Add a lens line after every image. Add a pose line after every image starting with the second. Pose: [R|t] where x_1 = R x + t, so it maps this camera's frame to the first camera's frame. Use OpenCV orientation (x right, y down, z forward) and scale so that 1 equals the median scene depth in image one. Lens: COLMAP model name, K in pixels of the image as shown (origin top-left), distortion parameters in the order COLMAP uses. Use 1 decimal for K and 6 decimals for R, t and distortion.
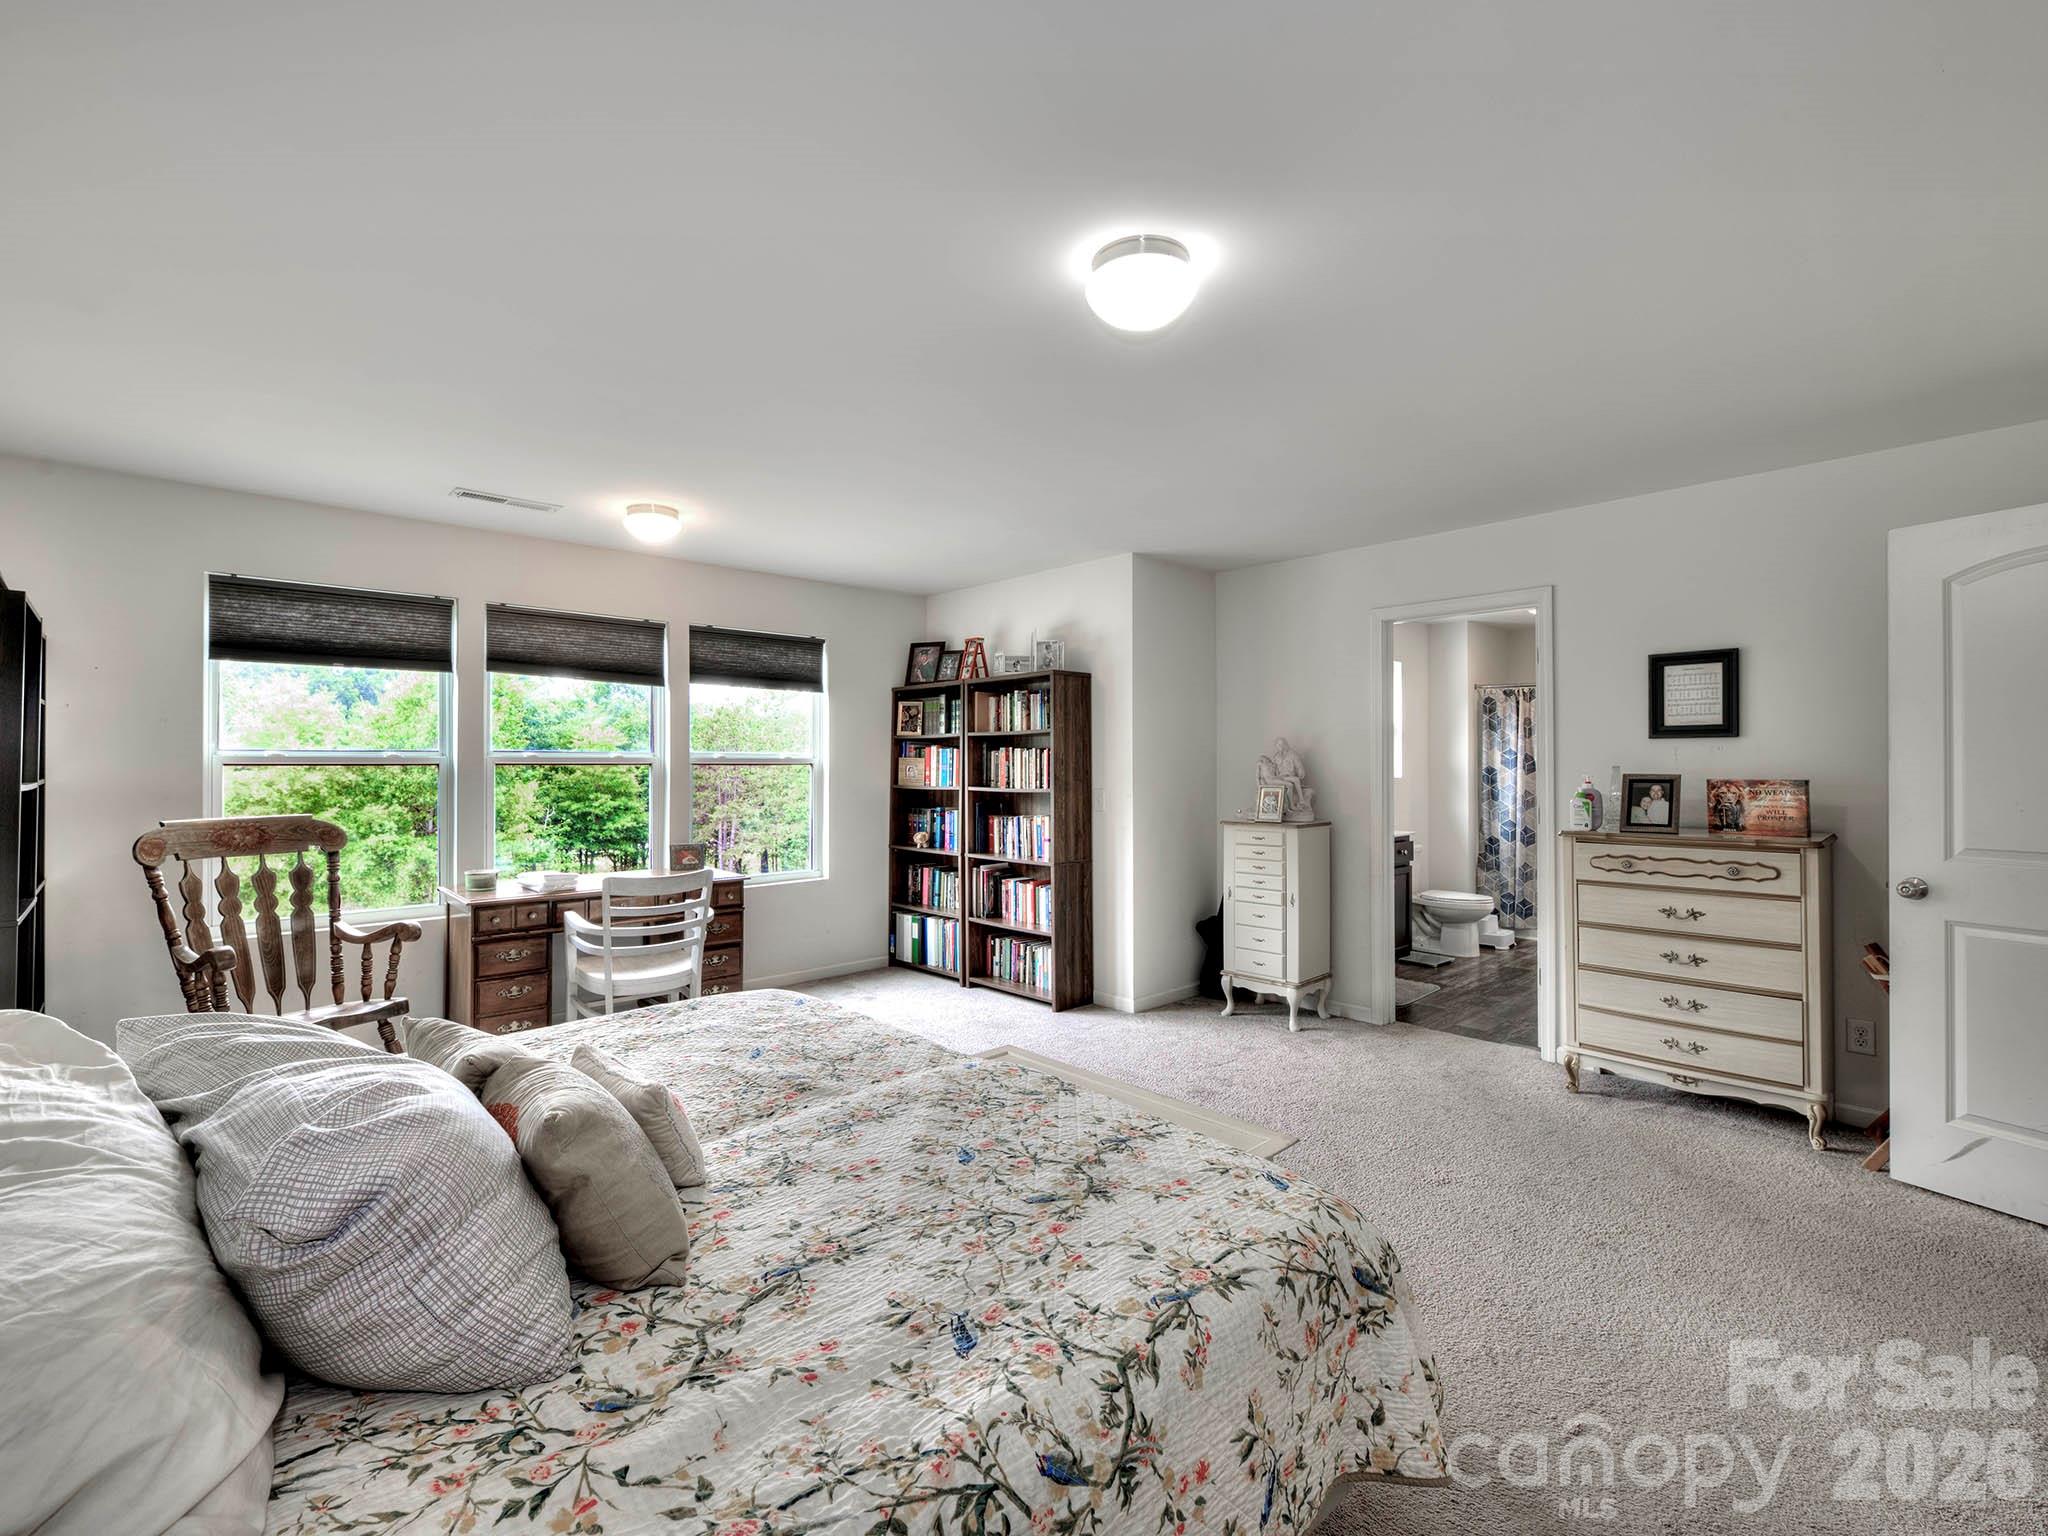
lens RADIAL K [[906.6, 0, 1033.6], [0, 906.6, 755.7], [0, 0, 1]] dist [0.003166, -0.003589]
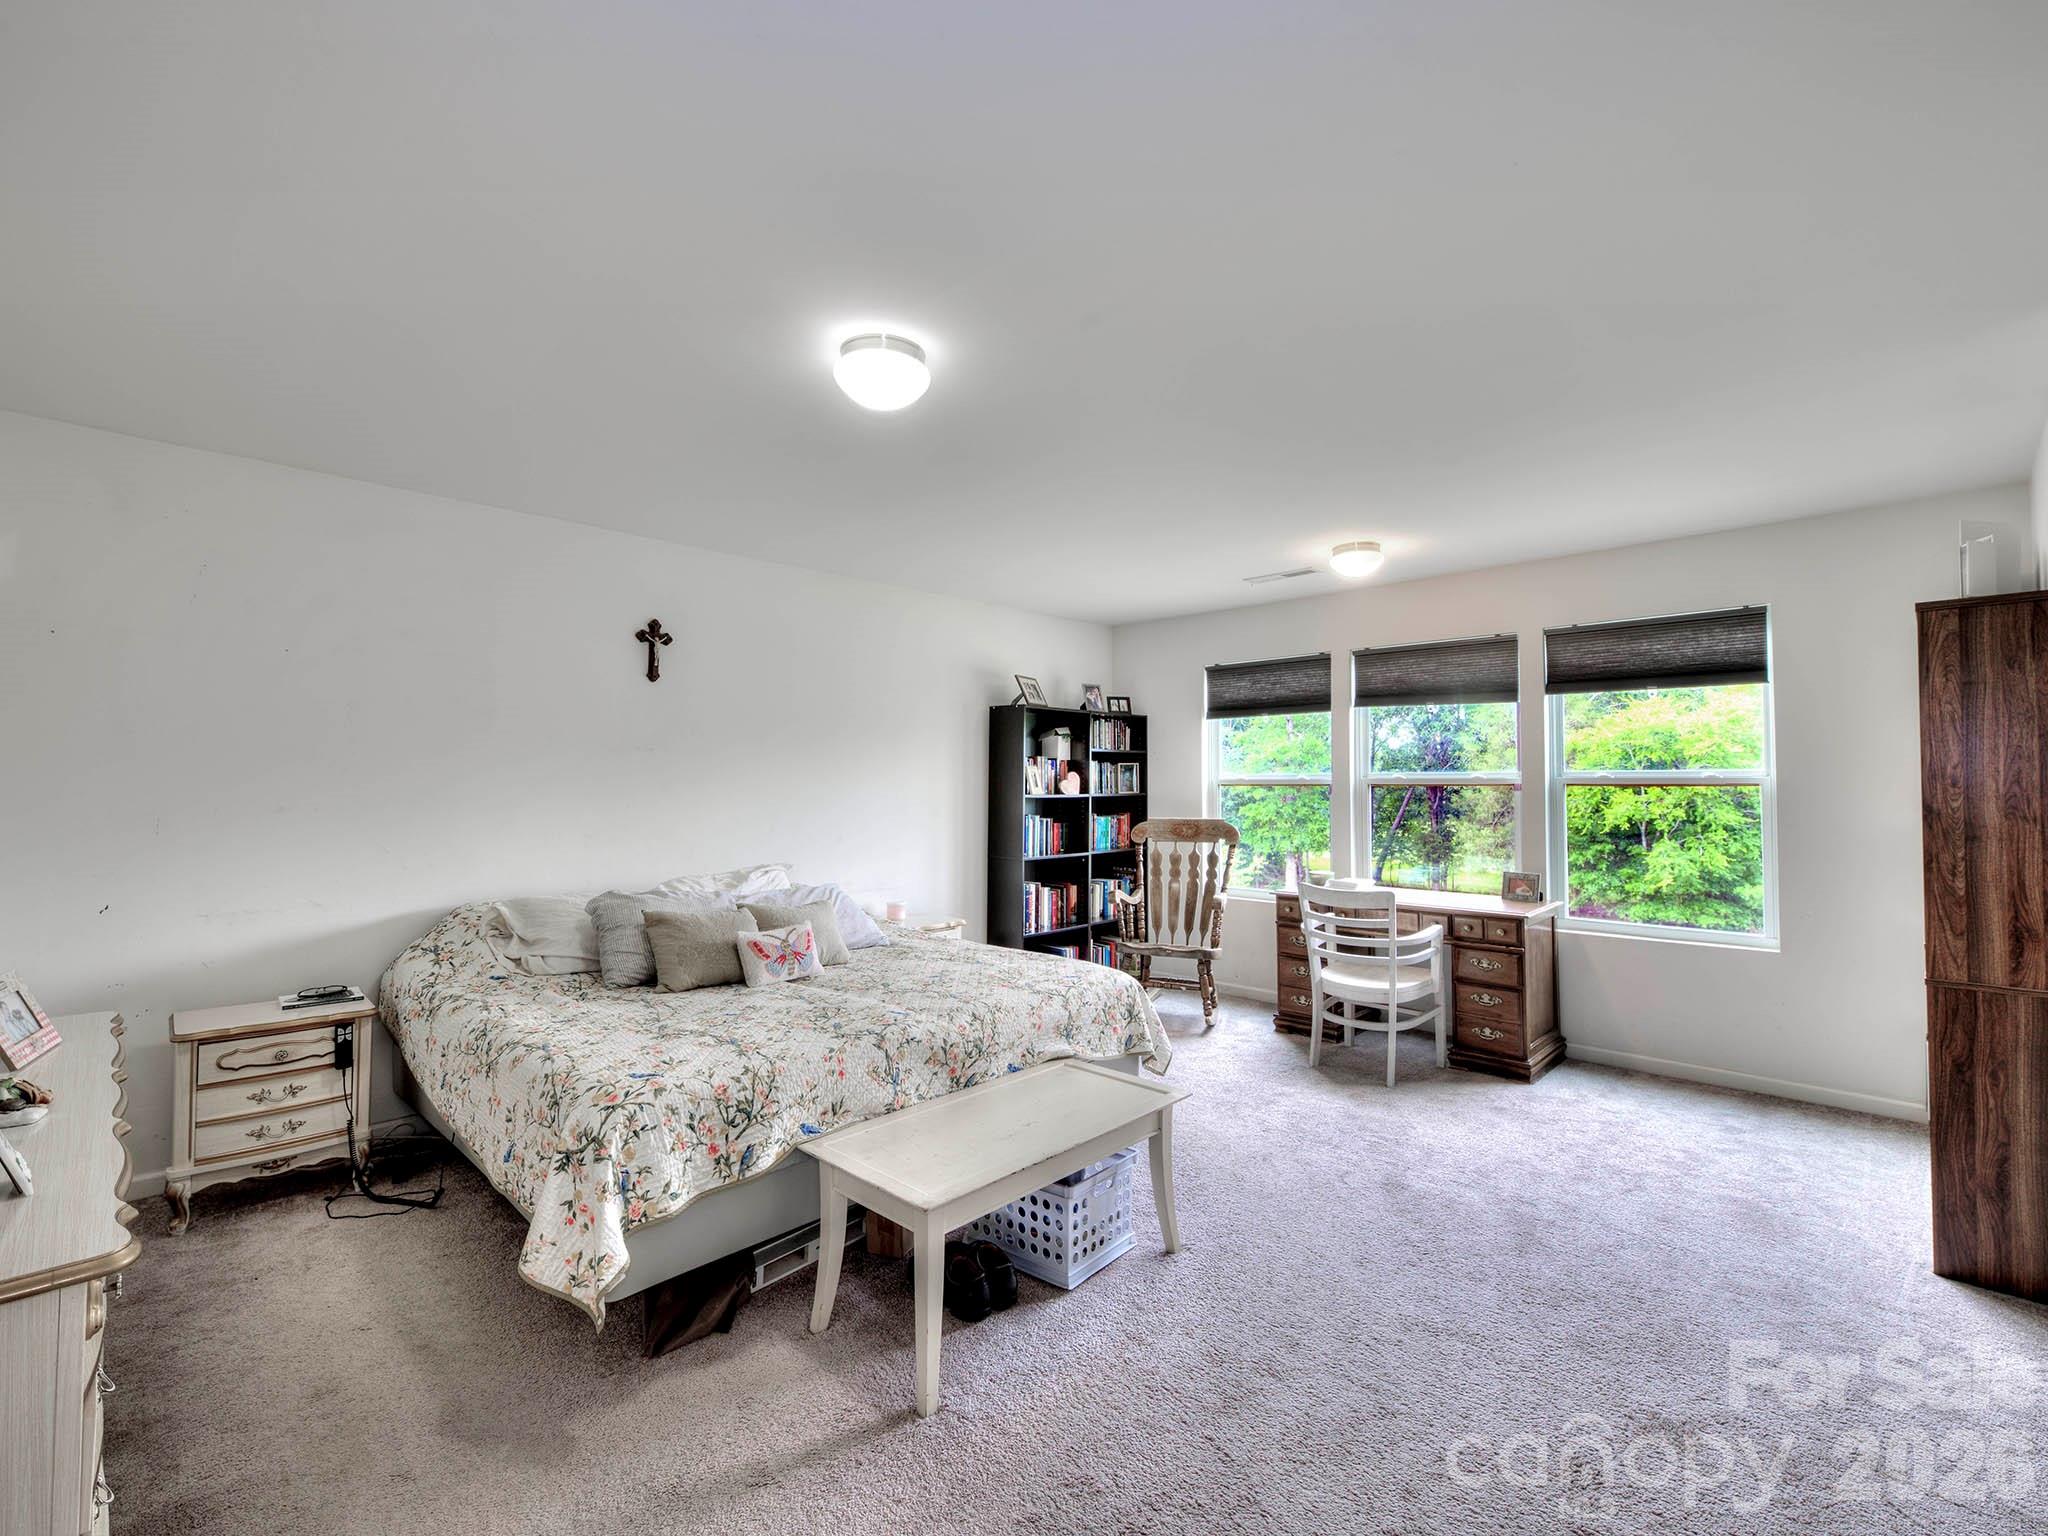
lens RADIAL K [[906.6, 0, 1010.3], [0, 906.6, 764.4], [0, 0, 1]] dist [0.003166, -0.003589]
pose [[0.032370, -0.020018, -0.999275, 0.812069], [0.007847, 0.999774, -0.019773, 0.002591], [0.999445, -0.007201, 0.032520, 0.717251]]
